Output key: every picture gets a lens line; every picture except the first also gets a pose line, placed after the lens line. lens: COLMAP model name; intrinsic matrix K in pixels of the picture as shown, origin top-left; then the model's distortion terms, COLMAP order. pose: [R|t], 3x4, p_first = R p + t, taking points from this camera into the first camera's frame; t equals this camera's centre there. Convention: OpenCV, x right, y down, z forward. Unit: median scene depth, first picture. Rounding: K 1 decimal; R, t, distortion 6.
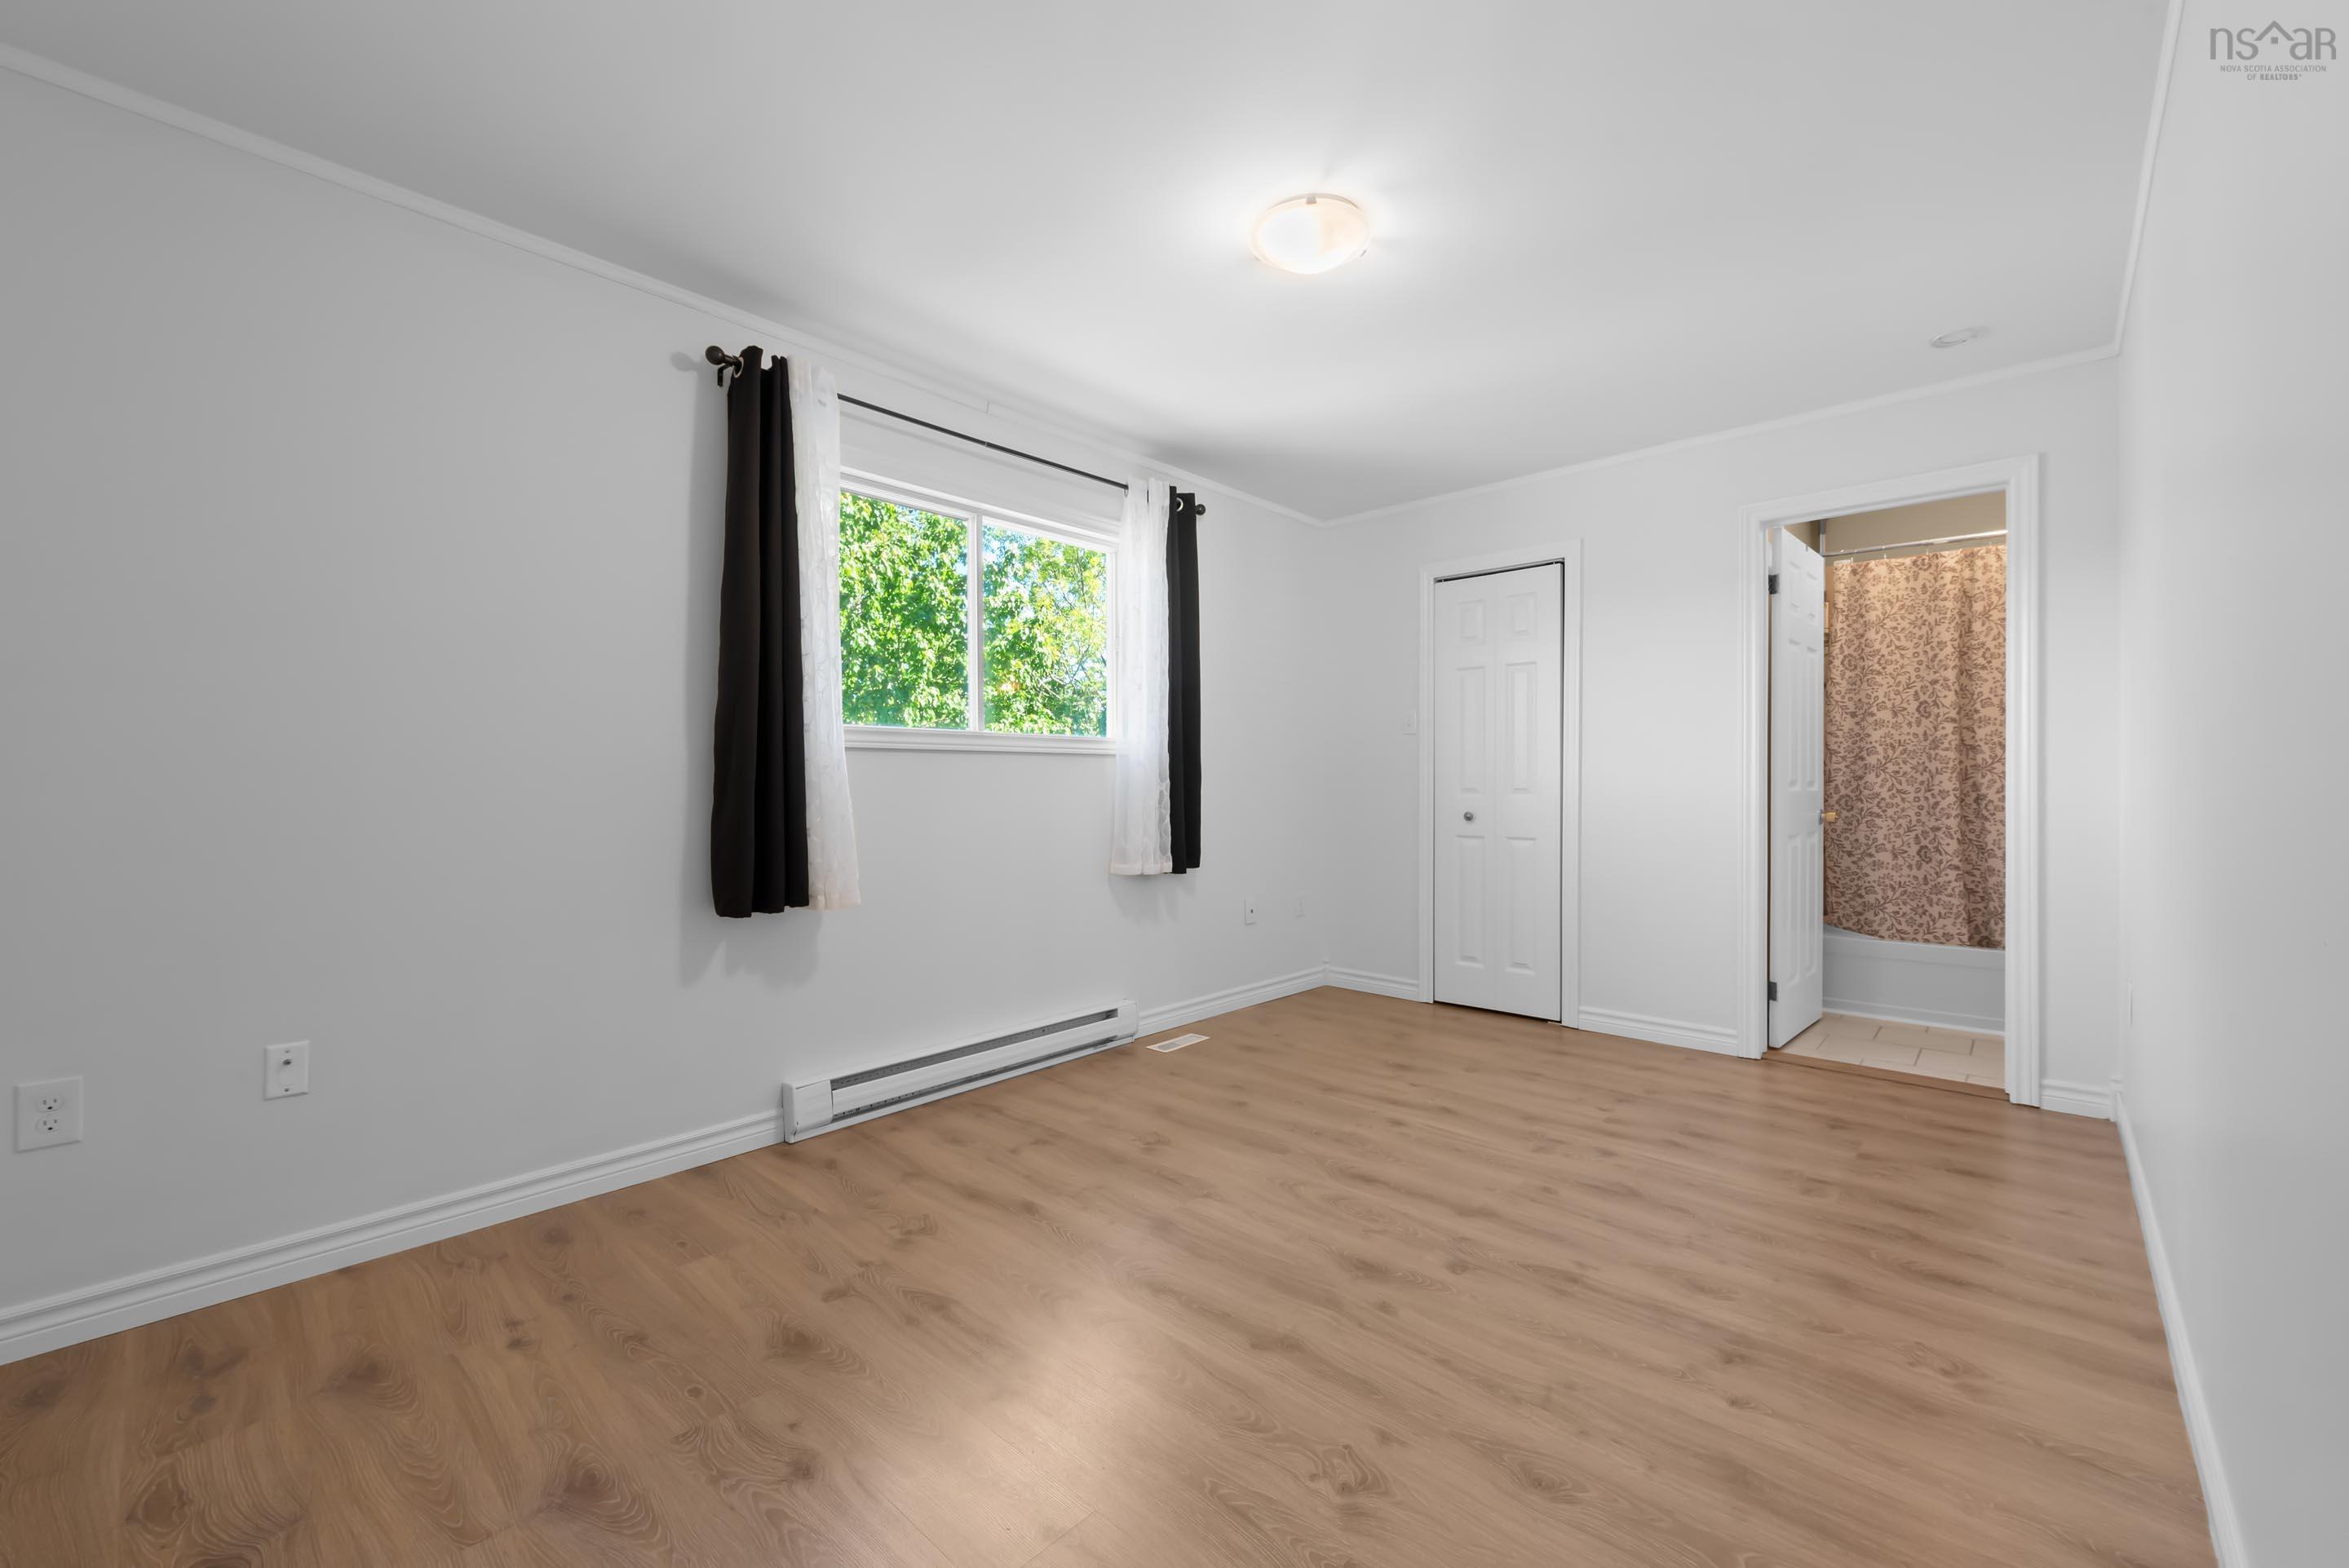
lens RADIAL K [[951.5, 0, 1174.5], [0, 951.5, 784.0], [0, 0, 1]] dist [0.000578, -0.000190]
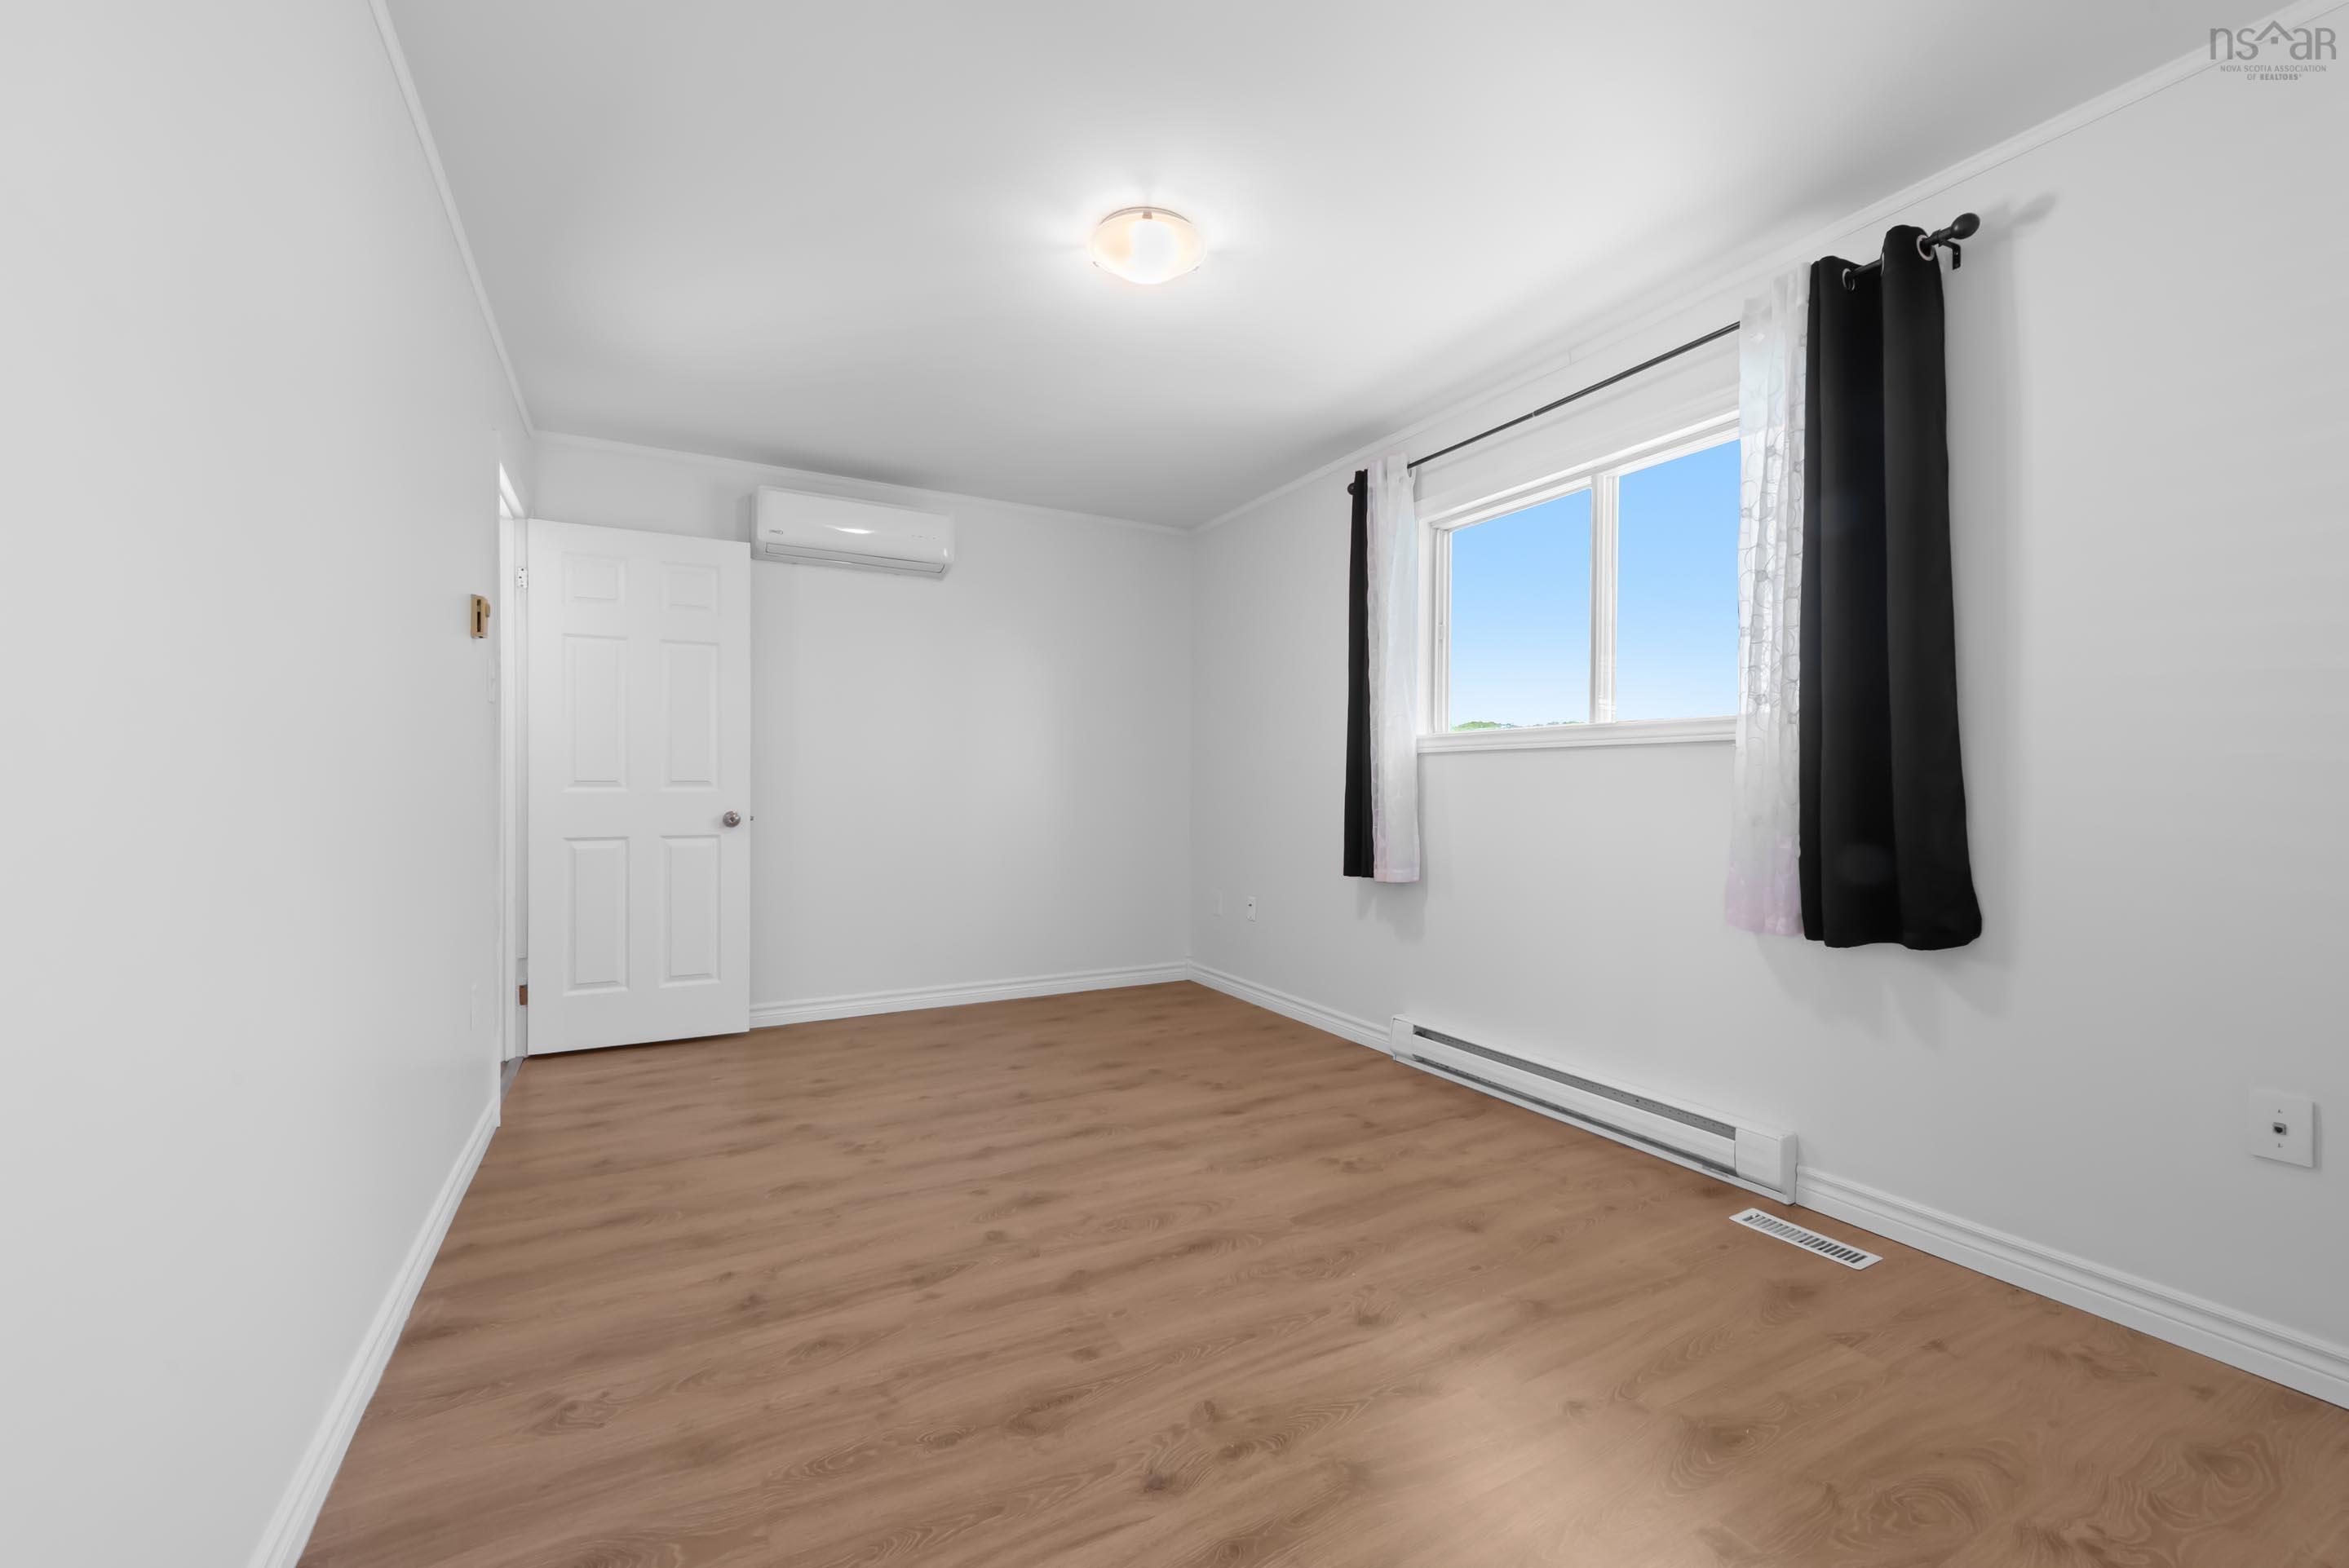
lens RADIAL K [[951.5, 0, 1174.5], [0, 951.5, 784.0], [0, 0, 1]] dist [0.000578, -0.000190]
pose [[-0.325841, 0.002438, -0.945422, 1.101395], [-0.005428, 0.999975, 0.004449, -0.001626], [0.945409, 0.006581, -0.325819, 1.365990]]
